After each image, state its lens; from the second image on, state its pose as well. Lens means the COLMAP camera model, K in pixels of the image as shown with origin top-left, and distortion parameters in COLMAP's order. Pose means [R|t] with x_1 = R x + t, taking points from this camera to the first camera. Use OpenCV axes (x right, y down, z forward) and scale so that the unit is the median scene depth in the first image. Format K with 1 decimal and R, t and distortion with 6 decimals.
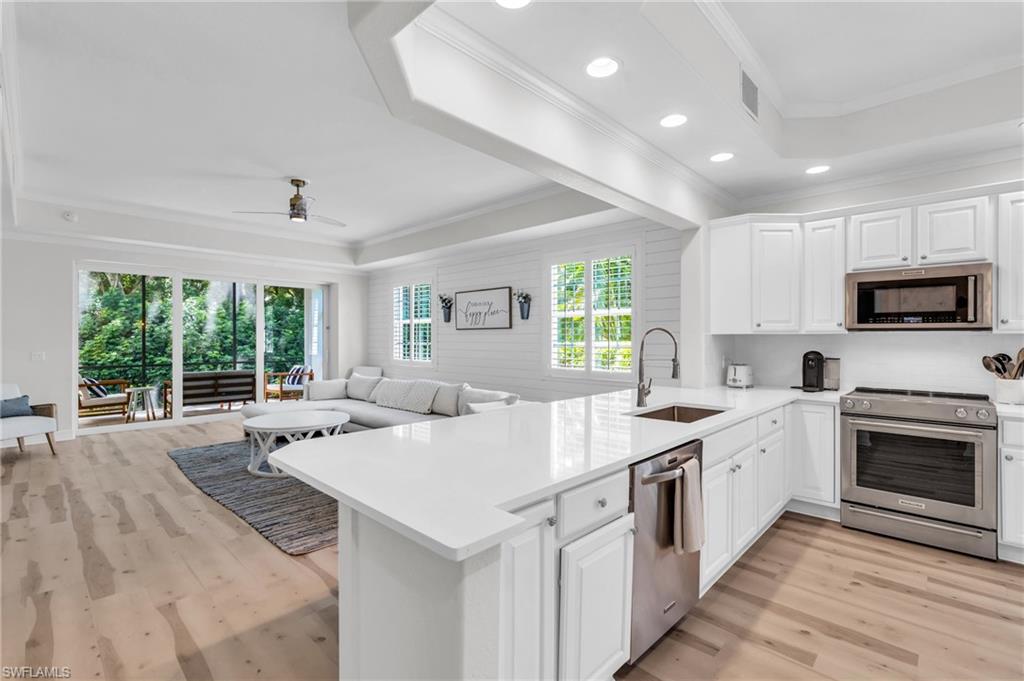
lens RADIAL K [[460.7, 0, 507.9], [0, 460.7, 338.7], [0, 0, 1]] dist [-0.004955, 0.000903]
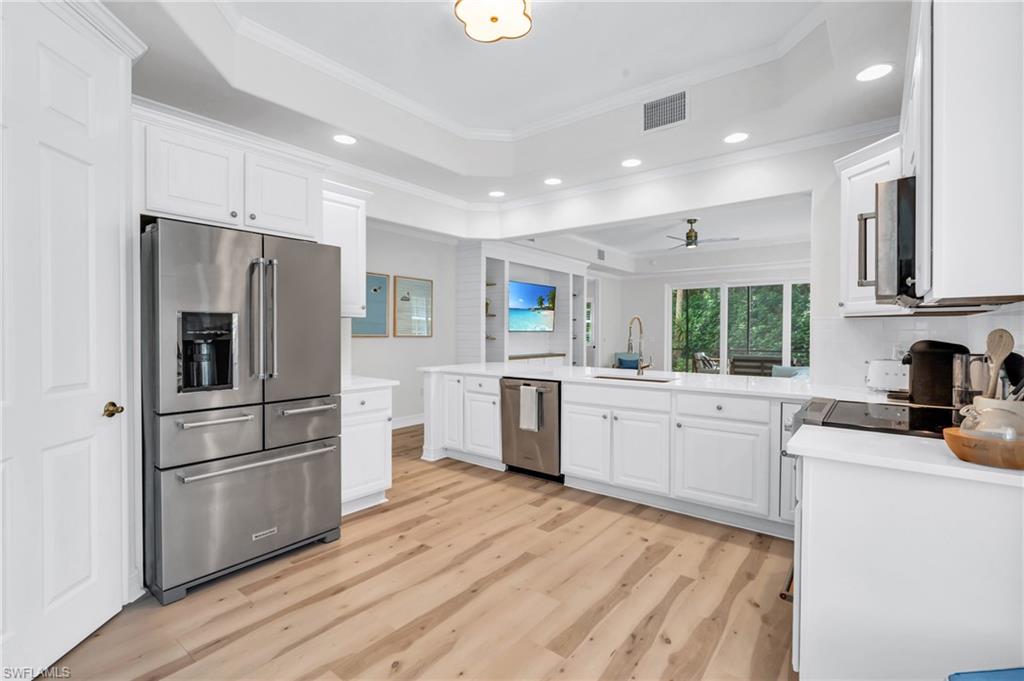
lens RADIAL K [[465.2, 0, 508.4], [0, 465.2, 339.8], [0, 0, 1]] dist [-0.004008, -0.000487]
pose [[0.097422, 0.014373, -0.995139, 1.304956], [-0.000765, 0.999896, 0.014367, 0.018989], [0.995243, -0.000638, 0.097423, 0.391527]]
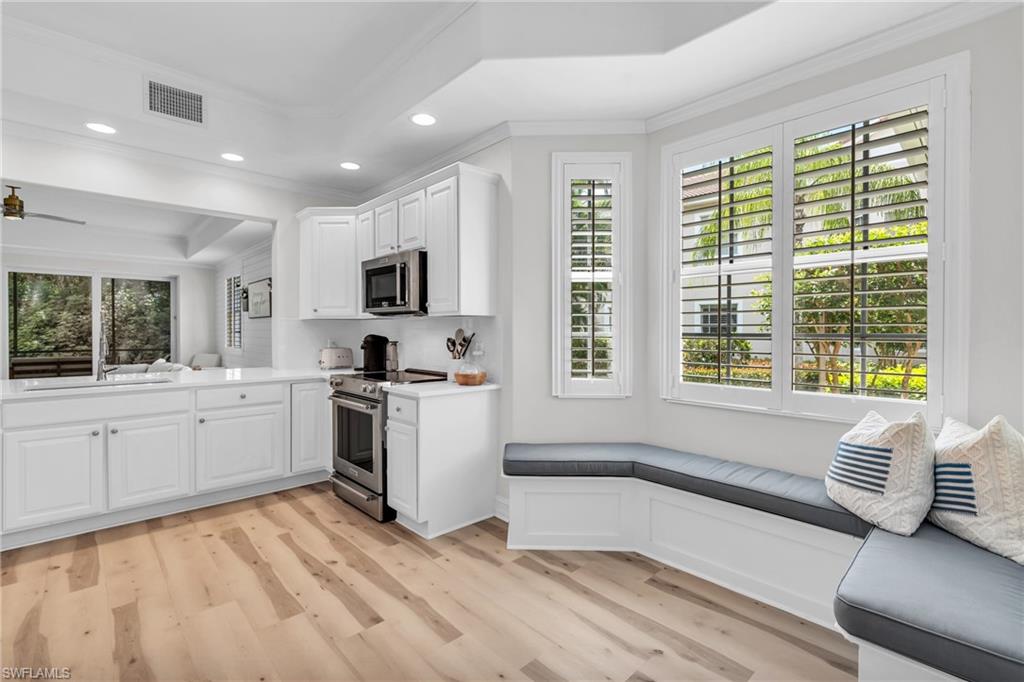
lens RADIAL K [[459.9, 0, 503.8], [0, 459.9, 335.6], [0, 0, 1]] dist [0.000145, 0.000544]
pose [[0.998292, 0.000463, -0.058421, 1.093416], [0.000147, 0.999946, 0.010439, 0.019294], [0.058423, -0.010429, 0.998237, -0.061489]]
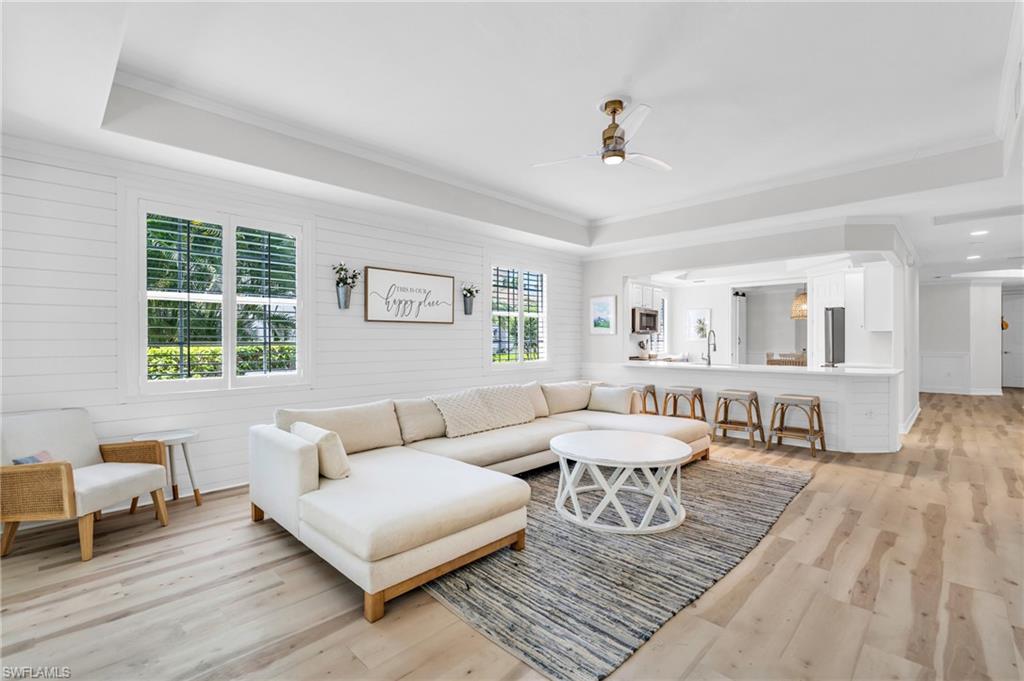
lens RADIAL K [[460.7, 0, 507.9], [0, 460.7, 338.7], [0, 0, 1]] dist [-0.004955, 0.000903]
pose [[0.005418, 0.004740, 0.999974, -1.593062], [0.002328, 0.999986, -0.004753, 0.020715], [-0.999983, 0.002354, 0.005406, 1.595245]]
